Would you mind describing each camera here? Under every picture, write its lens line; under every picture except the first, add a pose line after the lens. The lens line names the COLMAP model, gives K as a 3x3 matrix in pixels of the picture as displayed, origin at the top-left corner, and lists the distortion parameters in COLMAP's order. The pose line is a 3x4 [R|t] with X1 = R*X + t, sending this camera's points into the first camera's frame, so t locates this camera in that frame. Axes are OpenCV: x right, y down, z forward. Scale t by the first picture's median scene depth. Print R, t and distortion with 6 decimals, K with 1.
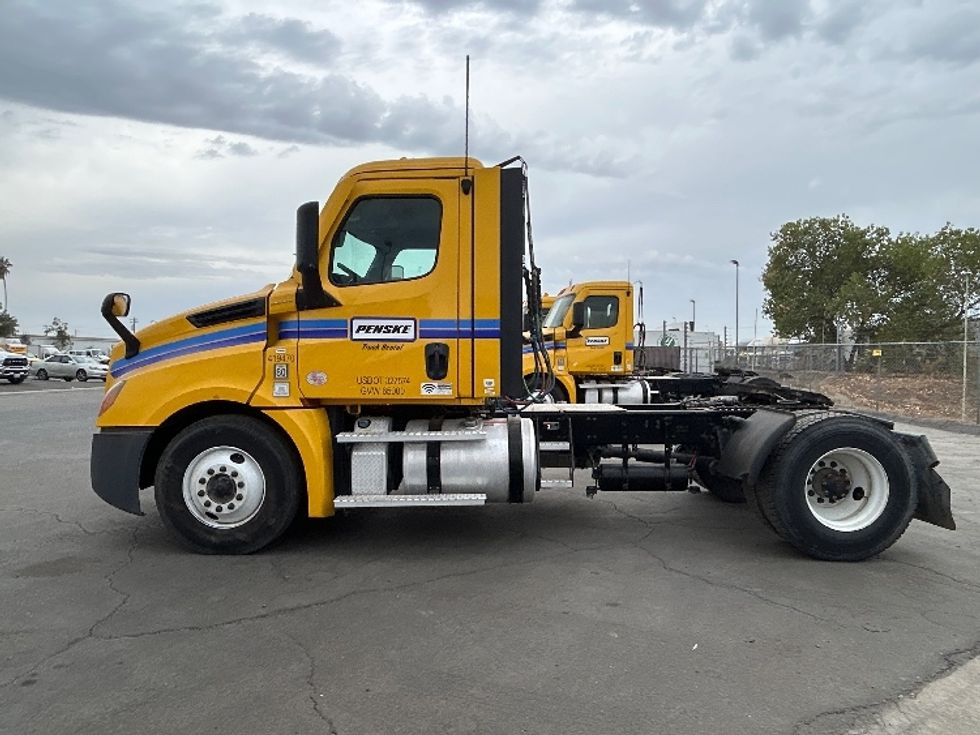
lens RADIAL K [[653.6, 0, 490.0], [0, 653.6, 367.5], [0, 0, 1]] dist [-0.006093, 0.002716]
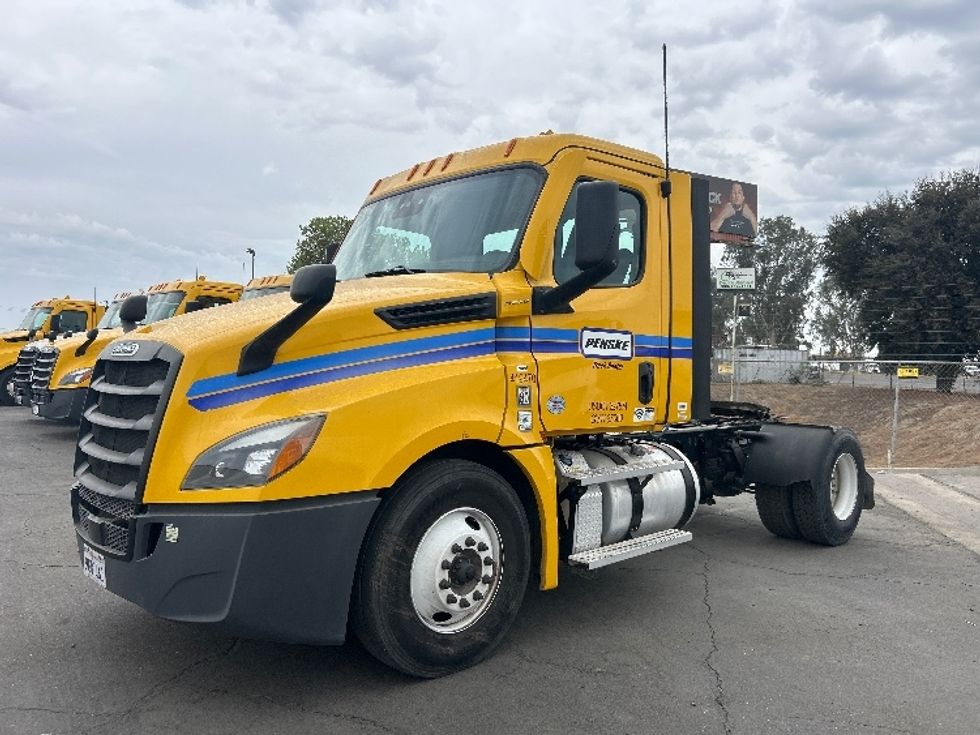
lens RADIAL K [[760.9, 0, 490.0], [0, 760.9, 367.5], [0, 0, 1]] dist [-0.001733, -0.008908]
pose [[0.711417, 0.014018, 0.702631, -0.925437], [-0.015187, 0.999874, -0.004571, -0.022056], [-0.702606, -0.007419, 0.711540, 0.414076]]
